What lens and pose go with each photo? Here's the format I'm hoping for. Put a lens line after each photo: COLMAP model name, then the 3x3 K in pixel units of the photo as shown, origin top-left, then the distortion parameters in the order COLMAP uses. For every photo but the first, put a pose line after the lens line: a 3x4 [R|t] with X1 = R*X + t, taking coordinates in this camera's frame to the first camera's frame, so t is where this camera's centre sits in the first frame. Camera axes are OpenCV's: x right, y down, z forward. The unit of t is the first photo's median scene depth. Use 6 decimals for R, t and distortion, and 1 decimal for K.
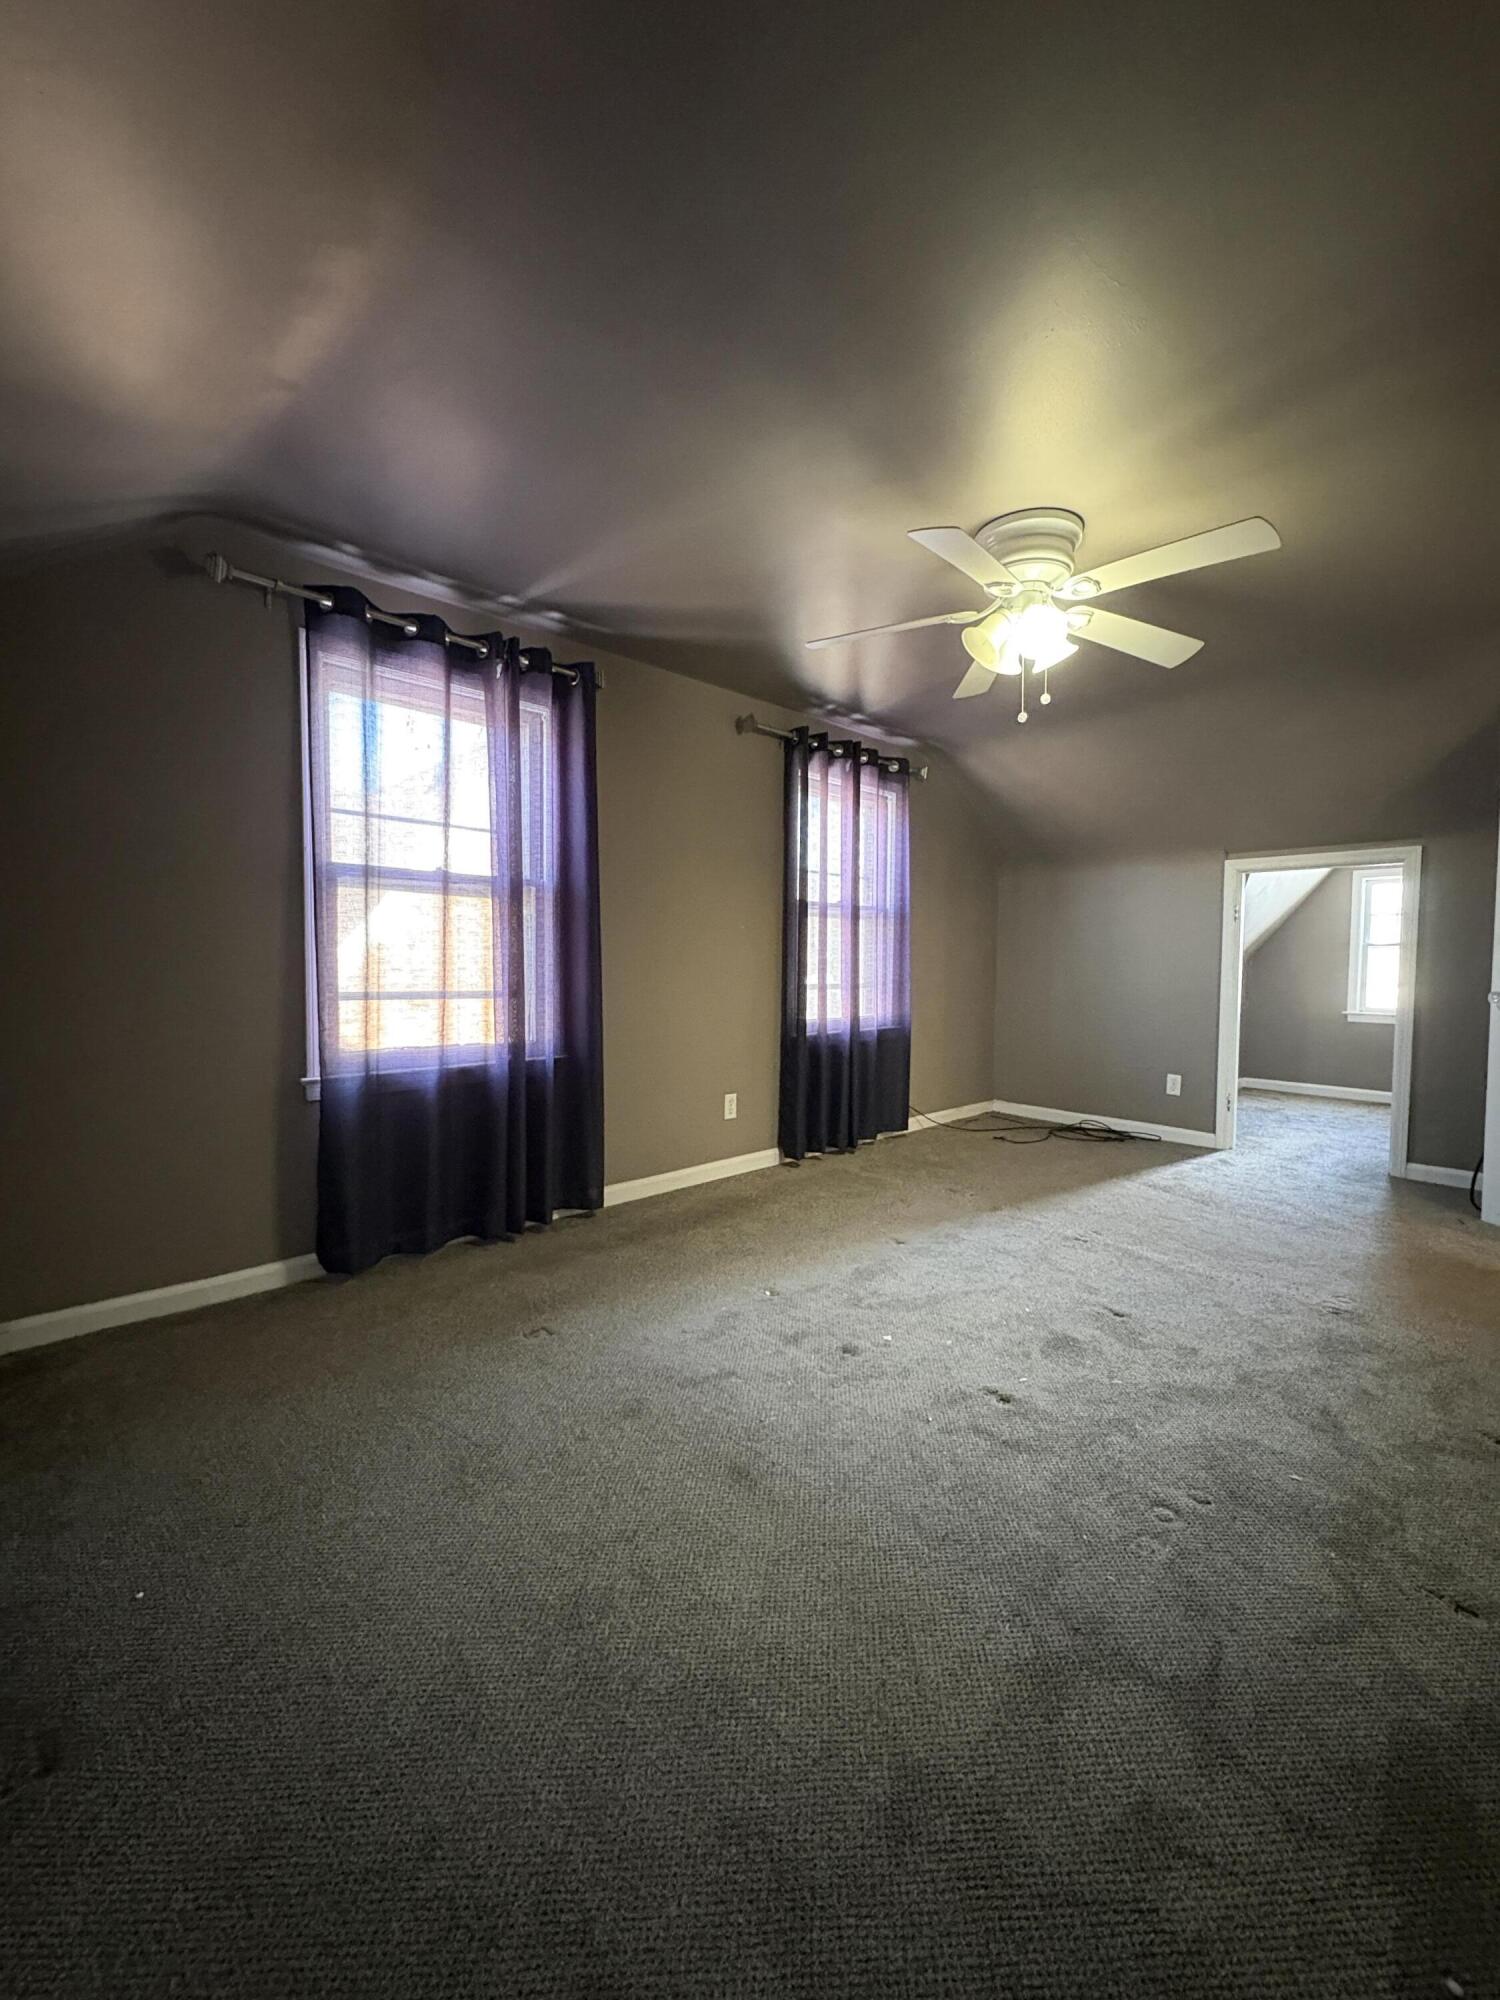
lens RADIAL K [[793.3, 0, 756.3], [0, 793.3, 1003.1], [0, 0, 1]] dist [0.000512, 0.000224]
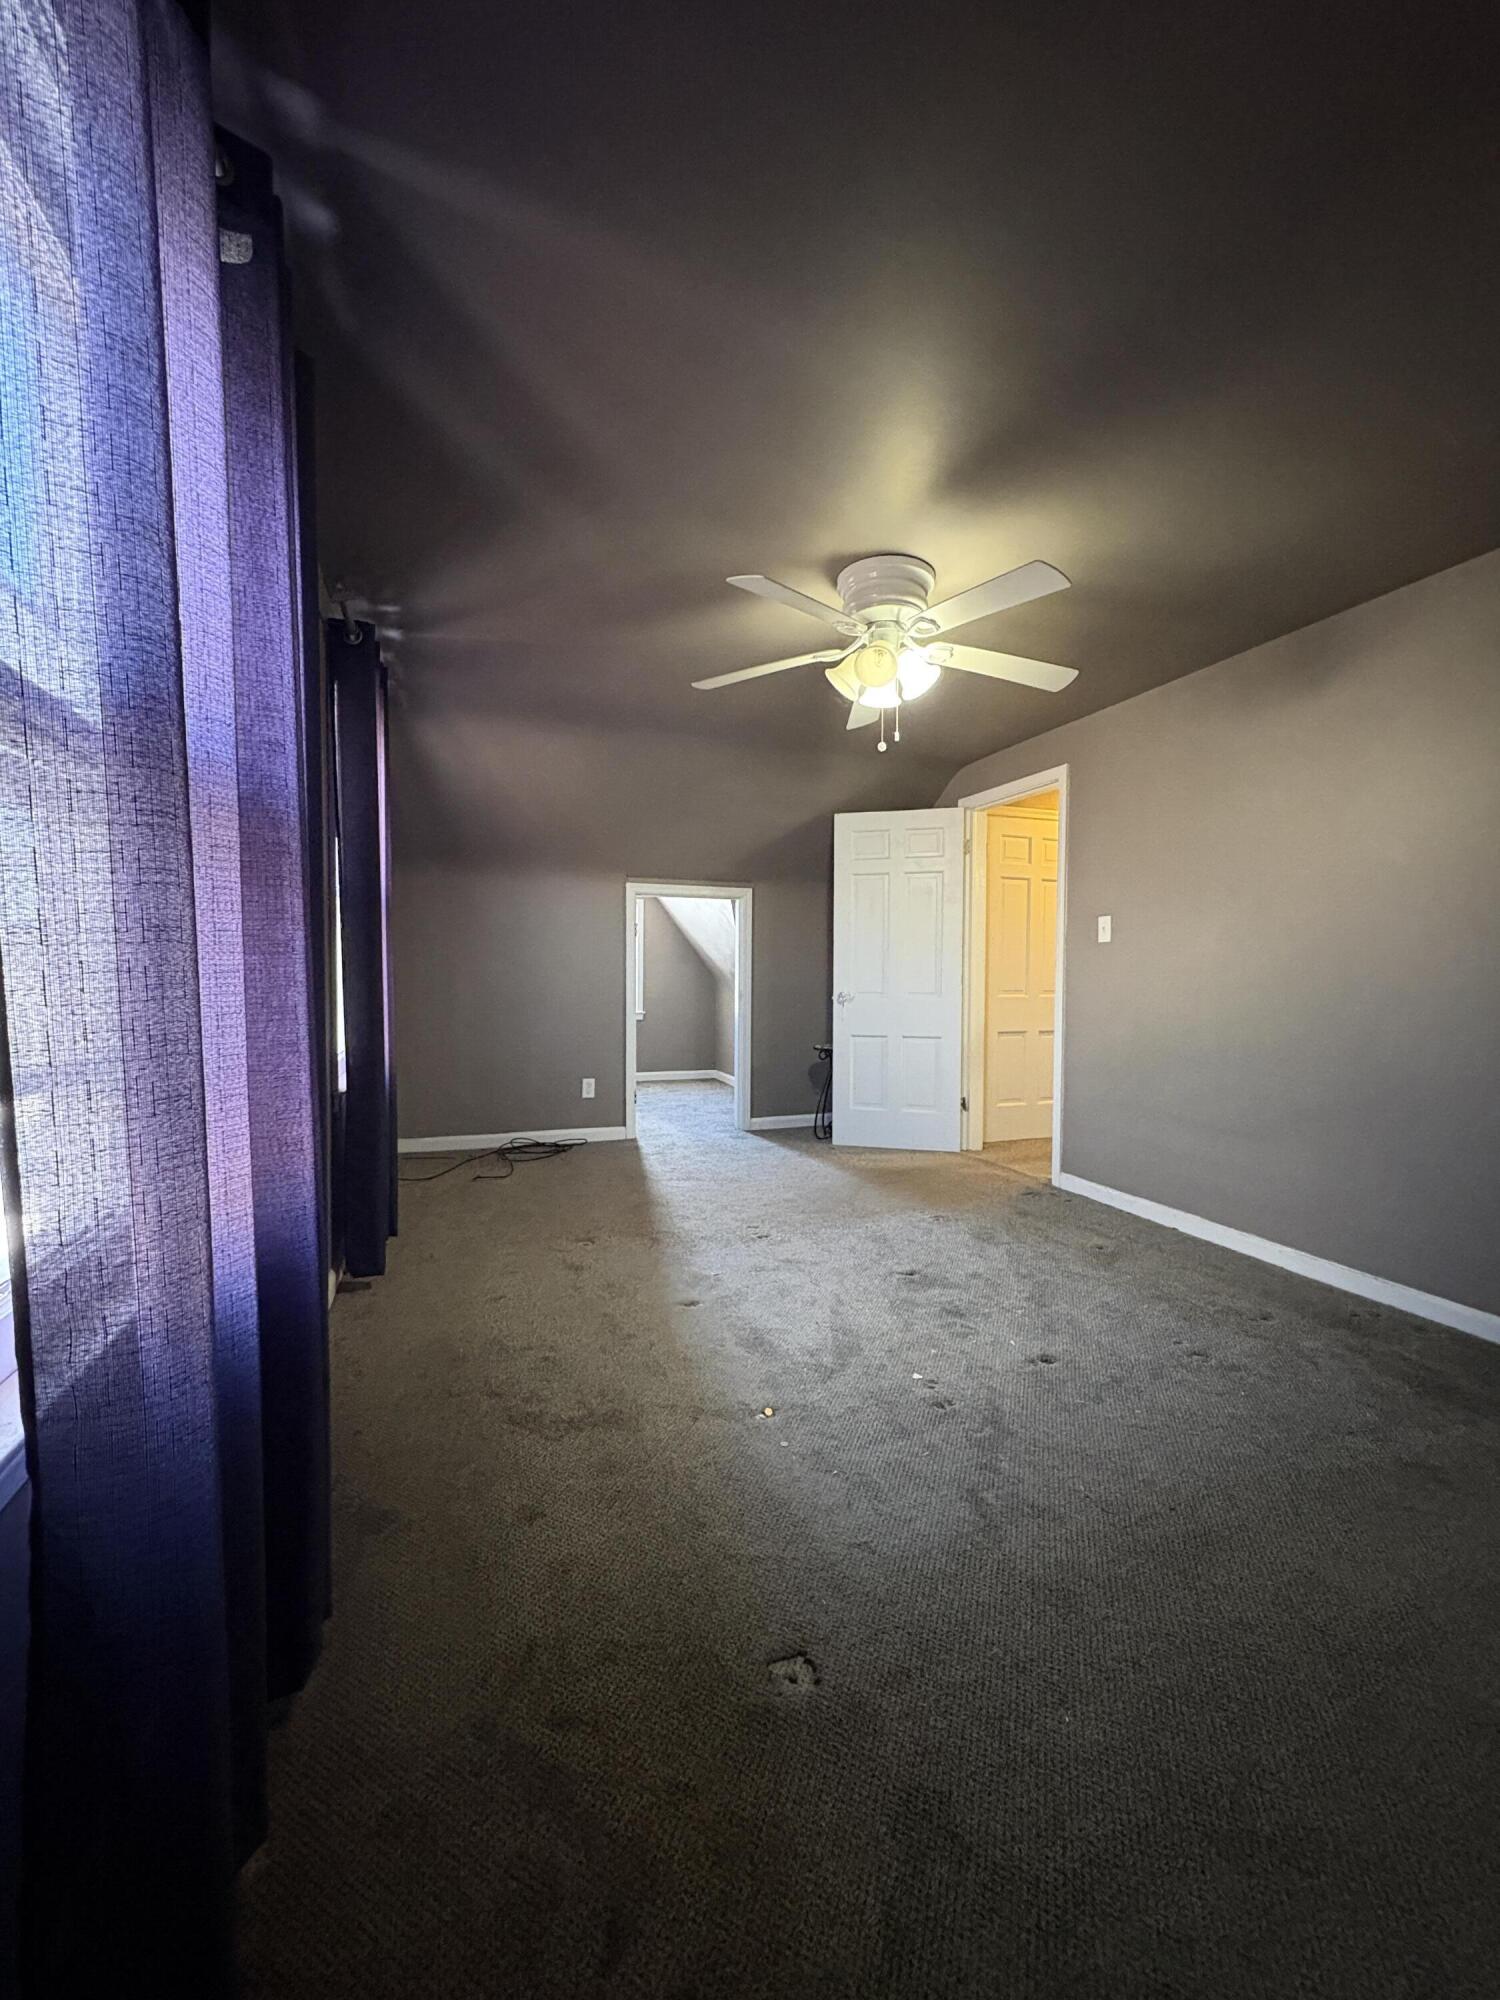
lens RADIAL K [[793.3, 0, 747.7], [0, 793.3, 1007.6], [0, 0, 1]] dist [0.000512, 0.000224]
pose [[0.400619, -0.048269, 0.914972, -0.571300], [0.051235, 0.998229, 0.030228, -0.042061], [-0.914811, 0.034769, 0.402383, 0.593152]]
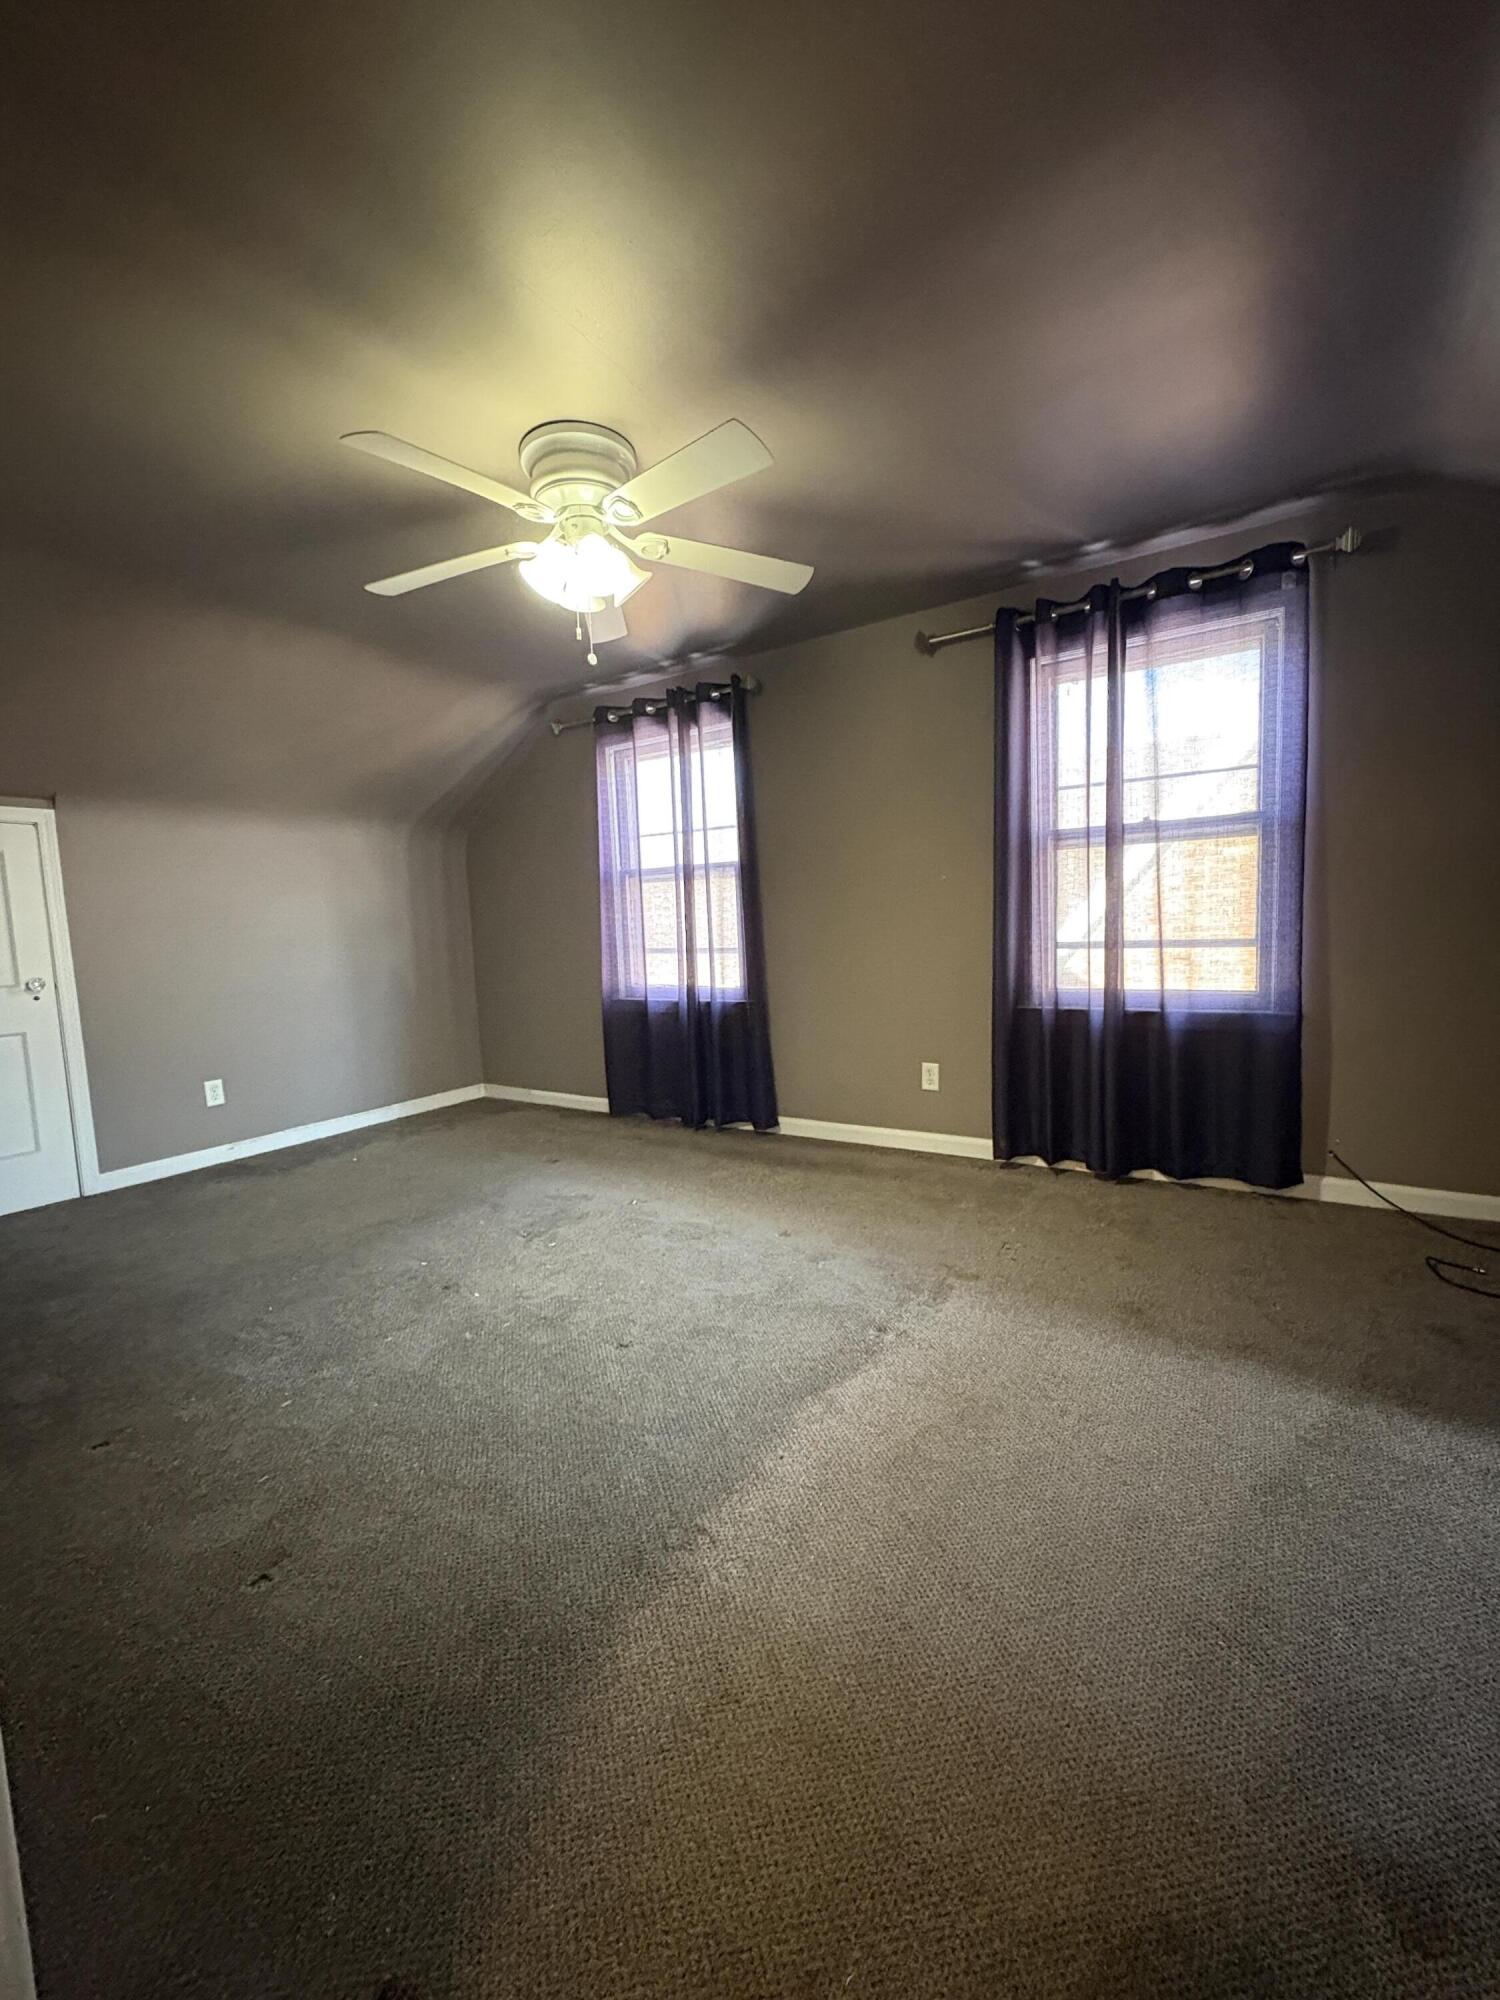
lens RADIAL K [[793.3, 0, 756.7], [0, 793.3, 1001.1], [0, 0, 1]] dist [0.000512, 0.000224]
pose [[0.246533, 0.071909, -0.966463, 1.022234], [-0.016251, 0.997410, 0.070066, -0.021059], [0.968998, -0.001568, 0.247063, 0.754292]]
